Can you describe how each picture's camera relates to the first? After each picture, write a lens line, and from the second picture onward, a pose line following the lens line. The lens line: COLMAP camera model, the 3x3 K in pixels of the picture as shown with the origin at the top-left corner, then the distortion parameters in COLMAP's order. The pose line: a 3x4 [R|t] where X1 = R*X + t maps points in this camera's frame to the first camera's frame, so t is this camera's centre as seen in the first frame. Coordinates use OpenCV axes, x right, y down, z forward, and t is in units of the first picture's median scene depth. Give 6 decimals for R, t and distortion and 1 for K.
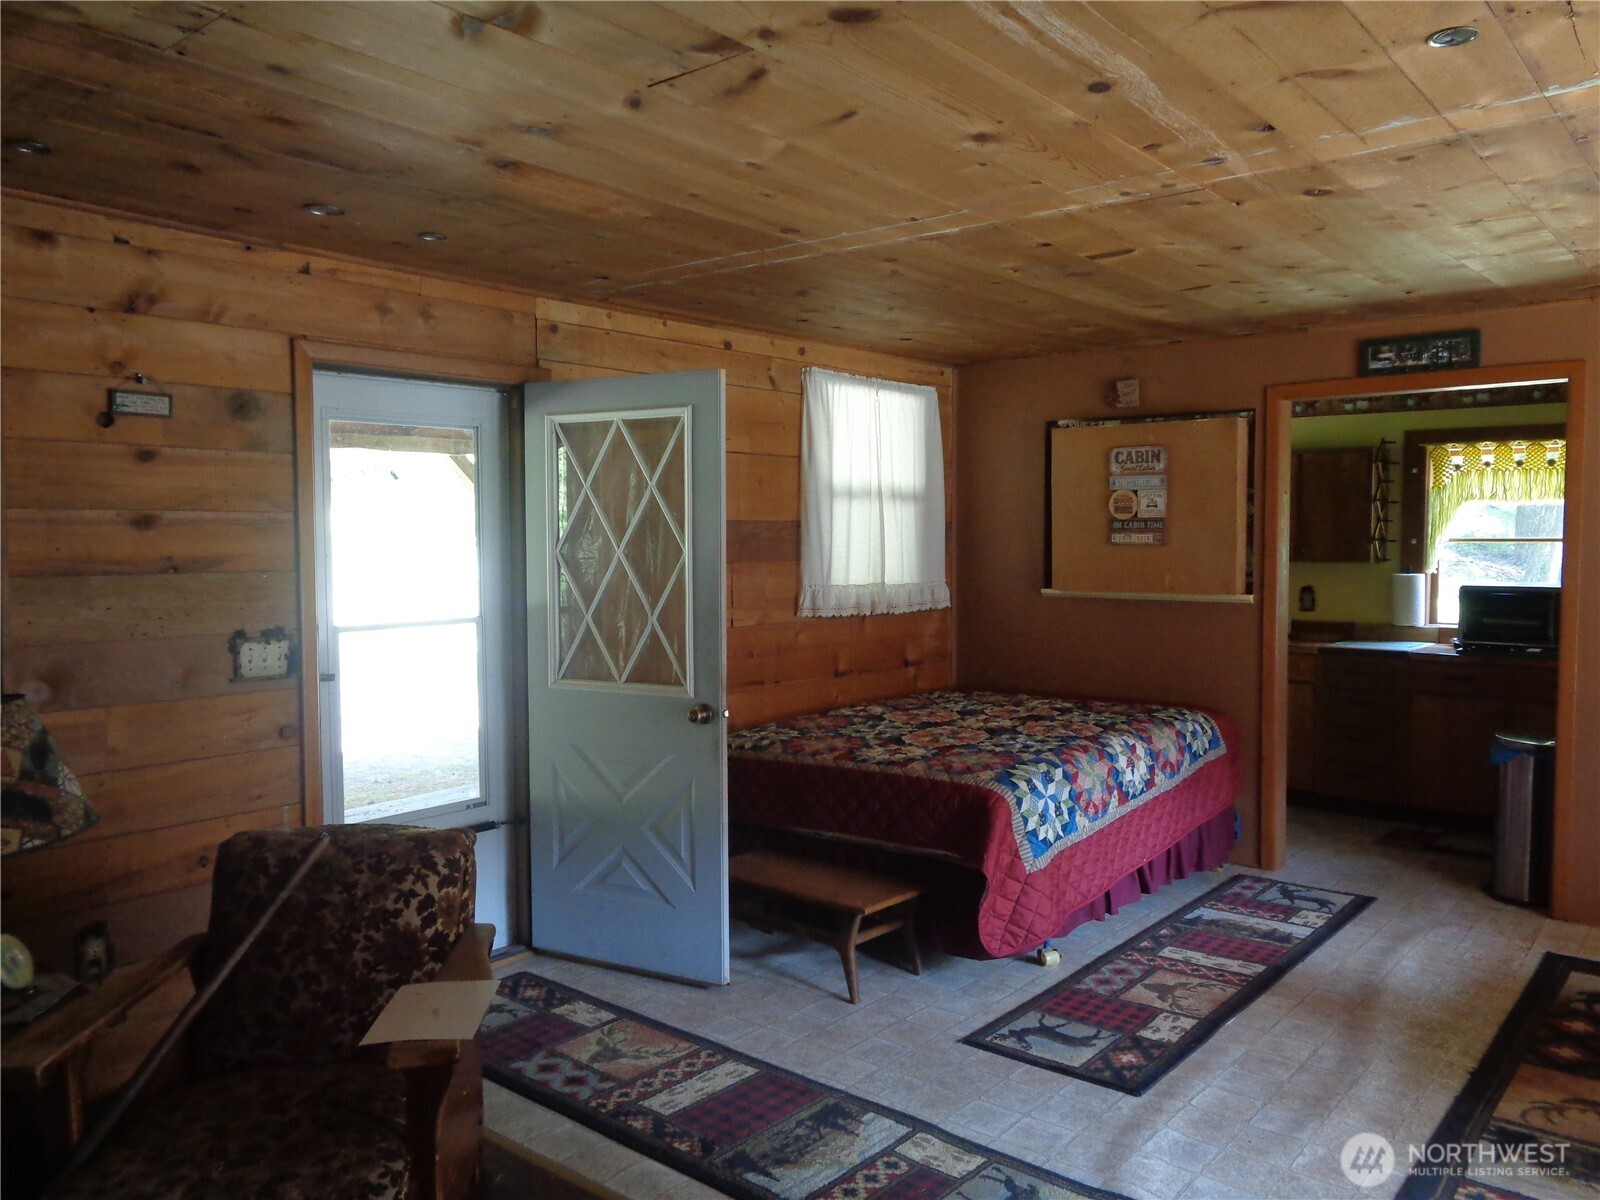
lens RADIAL K [[1207.6, 0, 800.0], [0, 1207.6, 600.0], [0, 0, 1]] dist [0.010175, -0.000448]
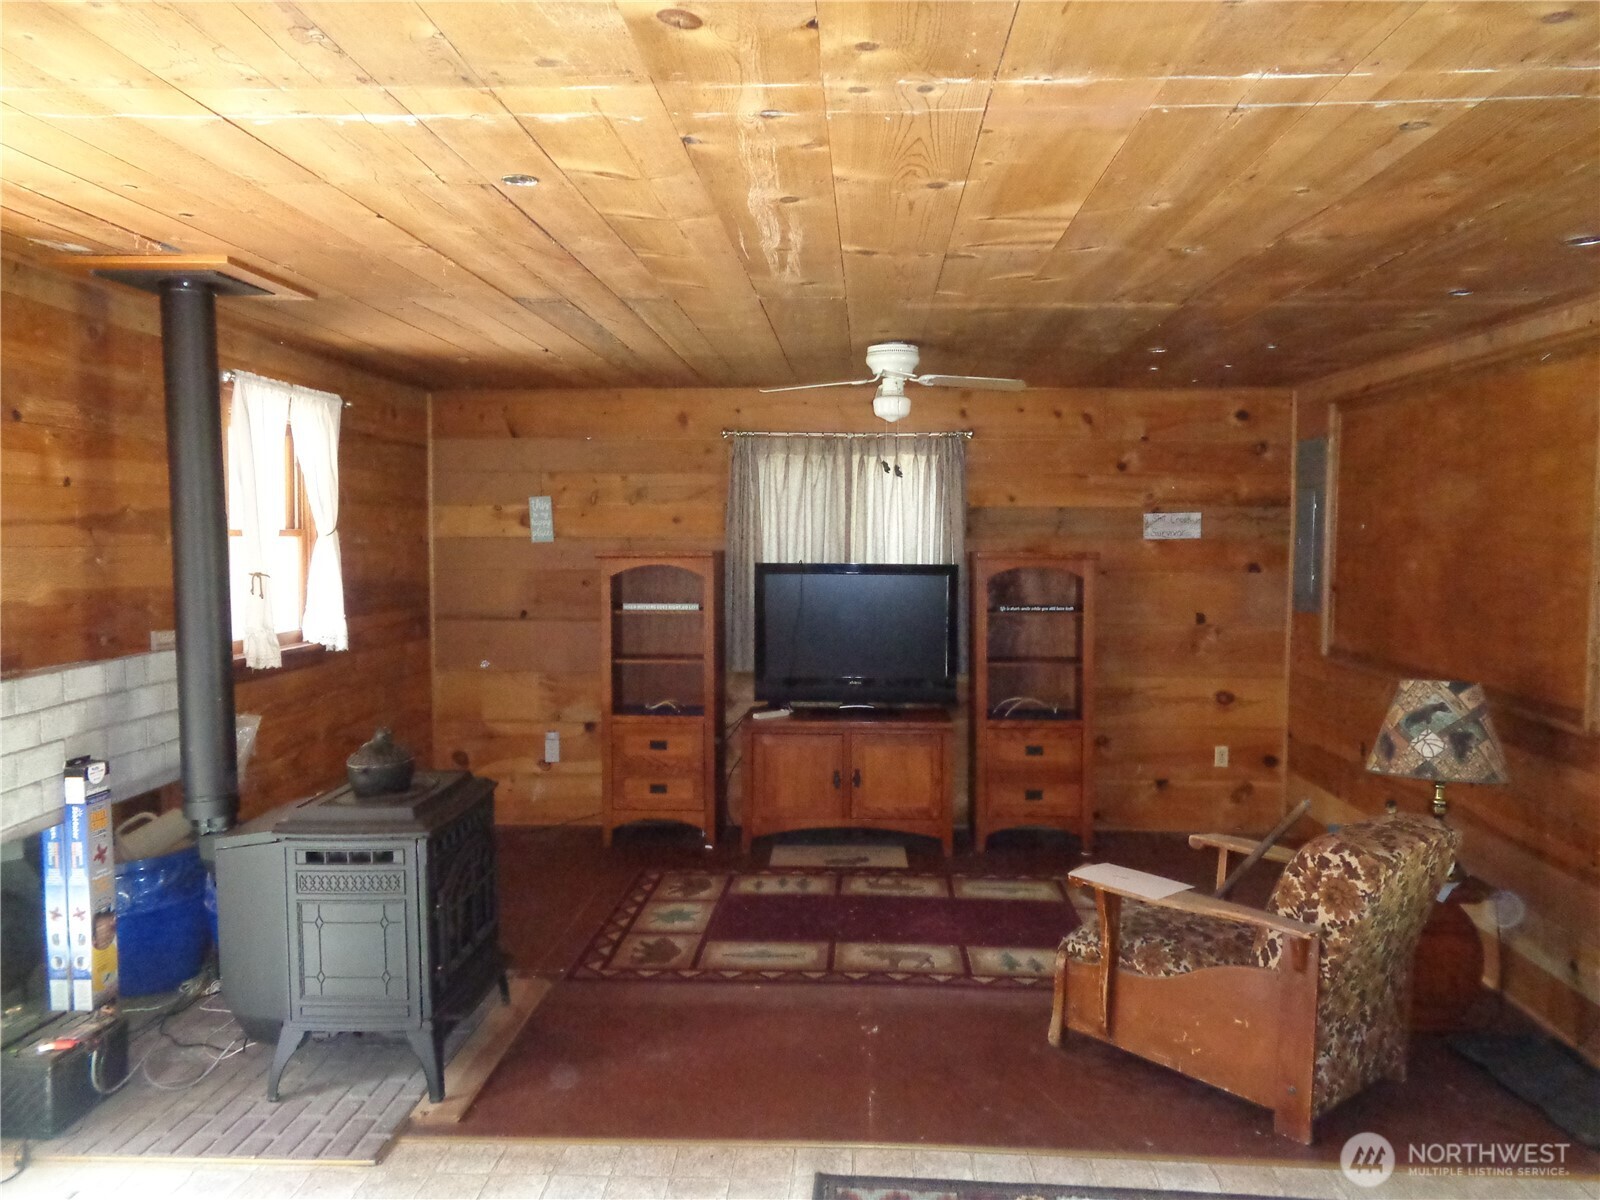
lens RADIAL K [[1207.6, 0, 800.0], [0, 1207.6, 600.0], [0, 0, 1]] dist [0.010175, -0.000448]
pose [[-0.799826, 0.026919, -0.599627, 0.709232], [-0.049416, 0.992649, 0.110477, -0.120336], [0.598194, 0.117994, -0.792617, 1.470310]]
